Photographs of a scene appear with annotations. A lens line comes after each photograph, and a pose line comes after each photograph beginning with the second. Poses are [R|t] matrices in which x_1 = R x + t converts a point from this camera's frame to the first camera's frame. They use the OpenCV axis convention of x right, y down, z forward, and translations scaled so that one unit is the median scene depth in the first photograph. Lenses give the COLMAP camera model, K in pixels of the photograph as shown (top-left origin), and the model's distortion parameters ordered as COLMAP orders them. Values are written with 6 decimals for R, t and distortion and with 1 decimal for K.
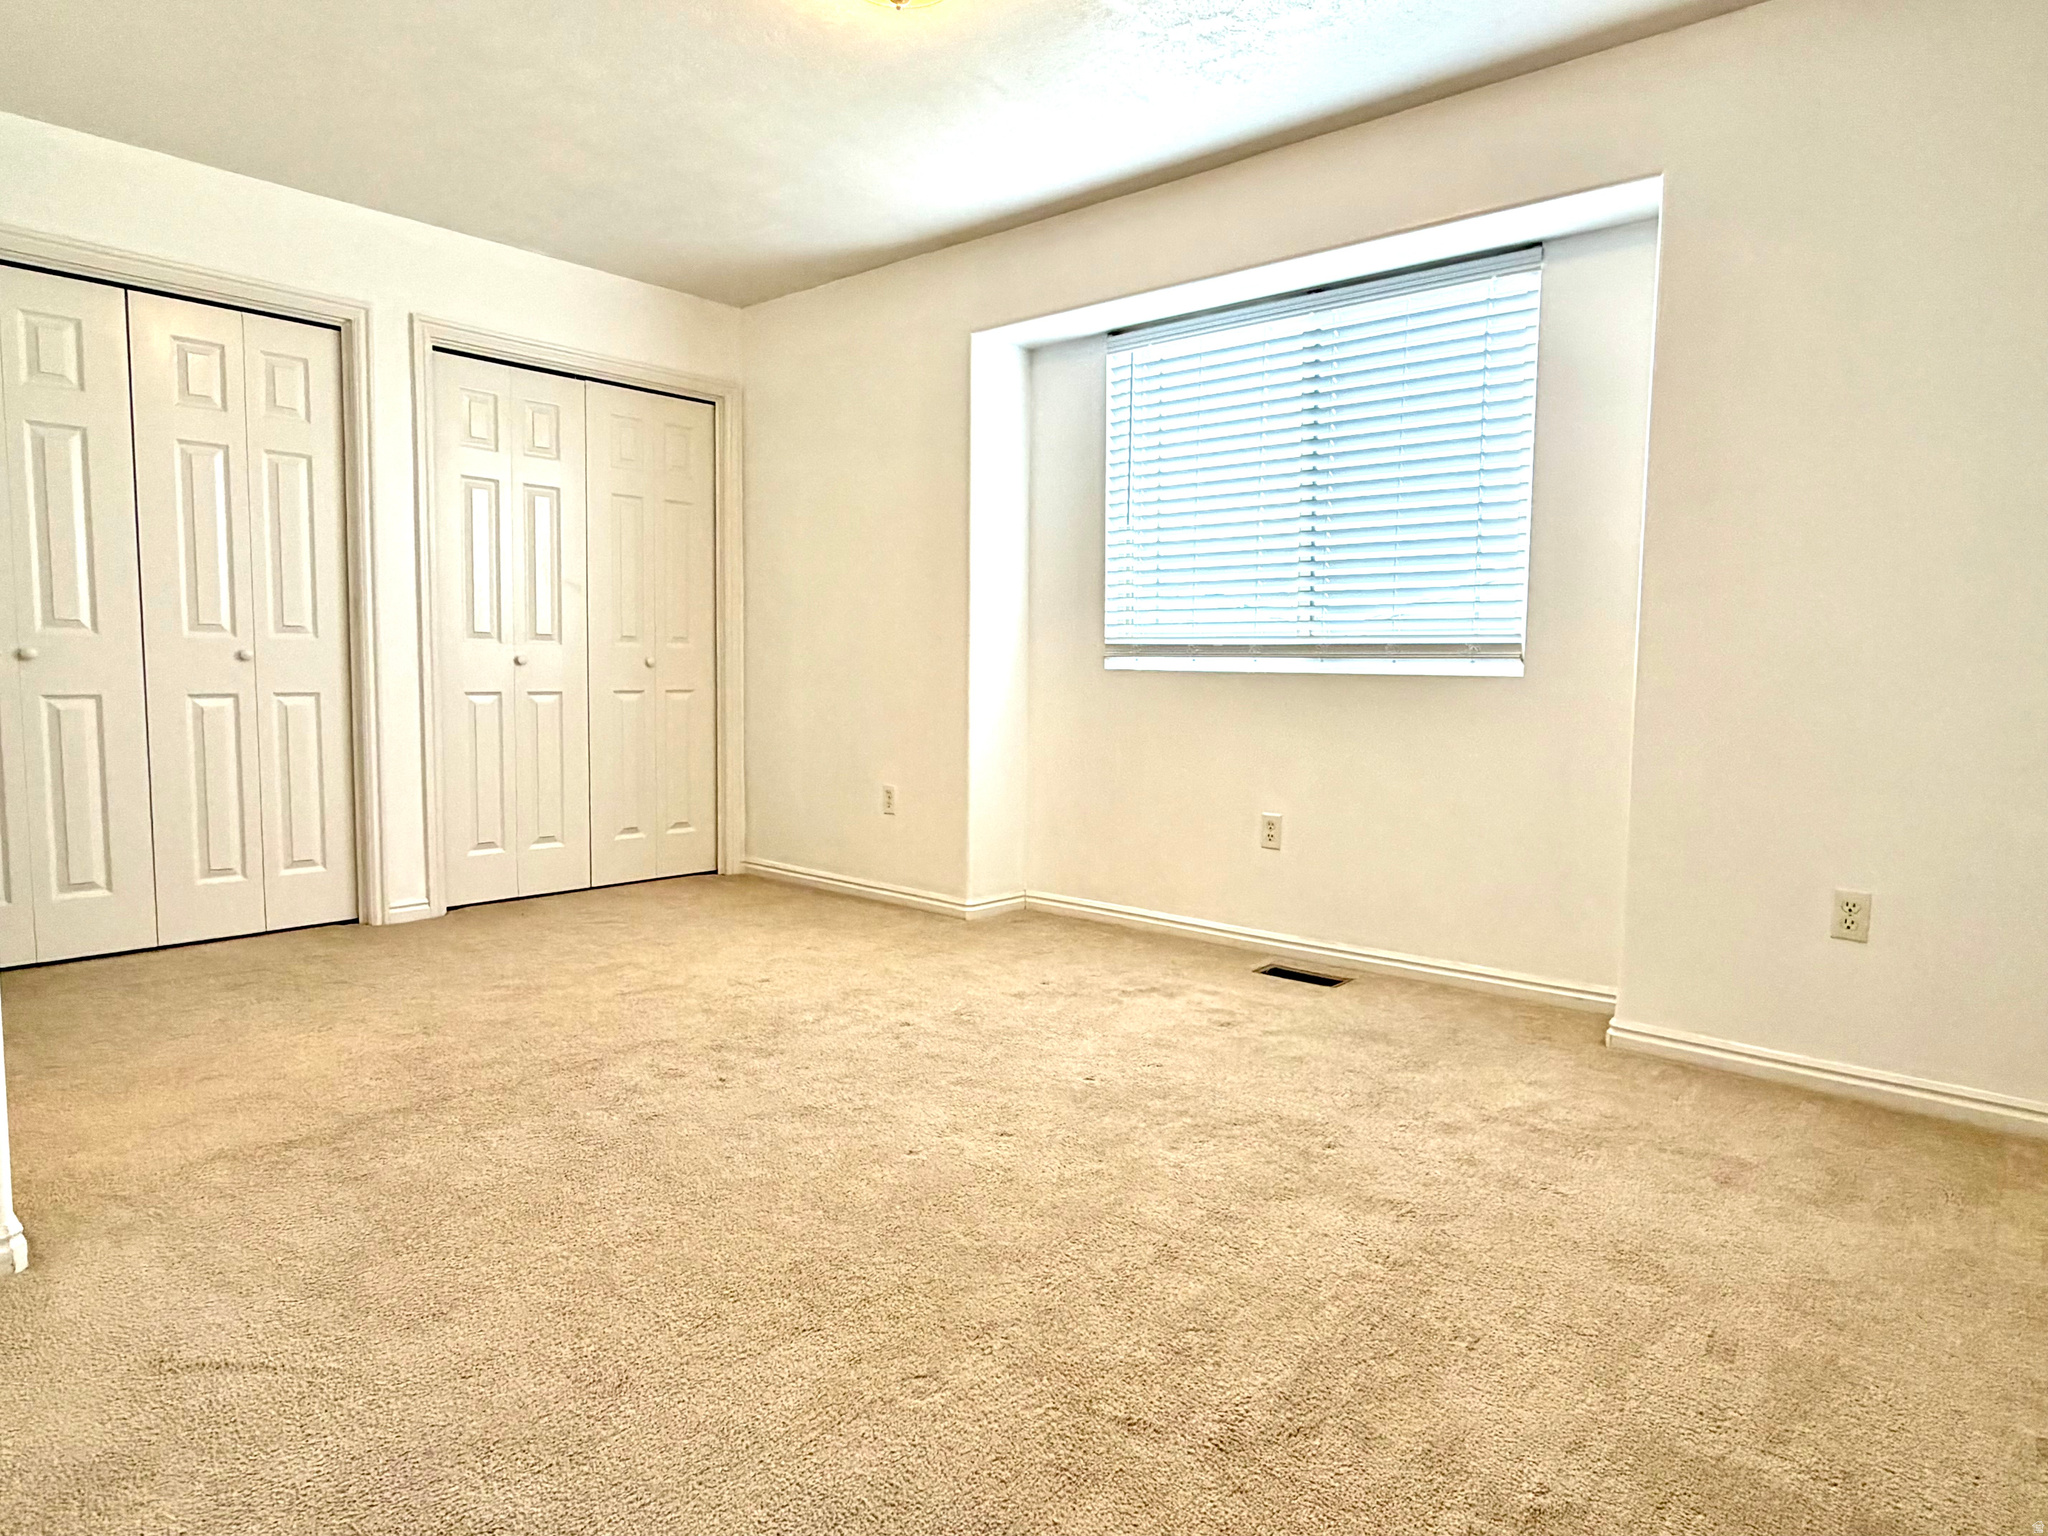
lens RADIAL K [[1193.4, 0, 1024.0], [0, 1193.4, 768.0], [0, 0, 1]] dist [-0.030152, -0.000635]
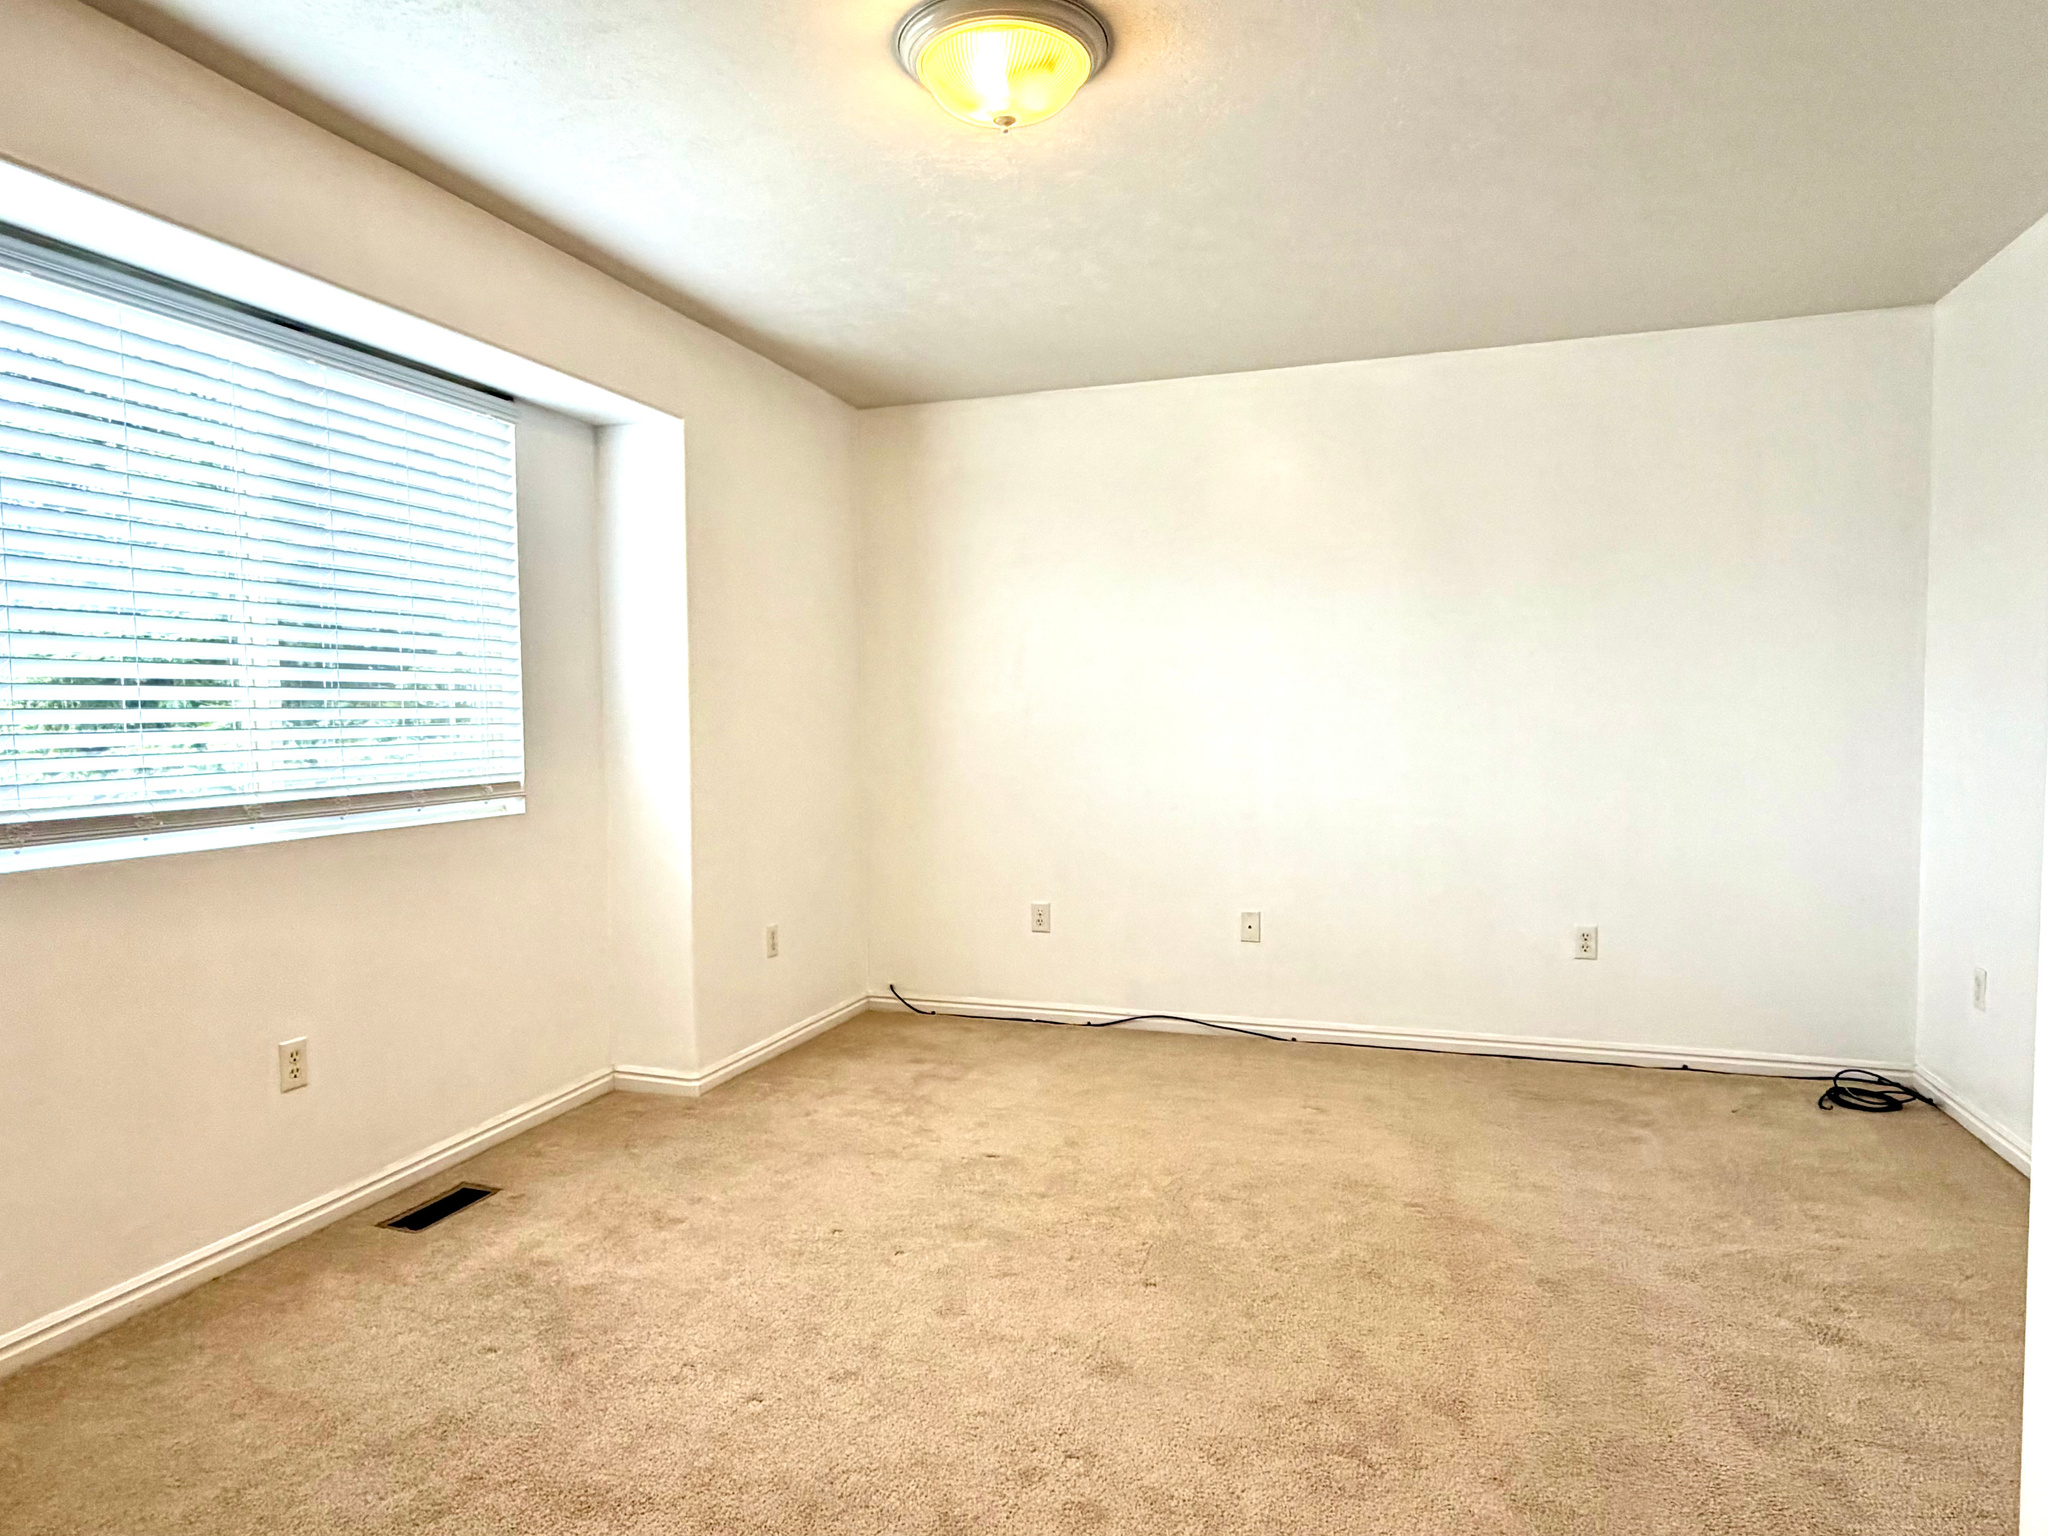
lens RADIAL K [[1193.4, 0, 1024.0], [0, 1193.4, 768.0], [0, 0, 1]] dist [-0.030152, -0.000635]
pose [[-0.376172, -0.050999, 0.925145, -0.694848], [0.088322, 0.991964, 0.090595, -0.171587], [-0.922330, 0.115790, -0.368645, 0.979427]]
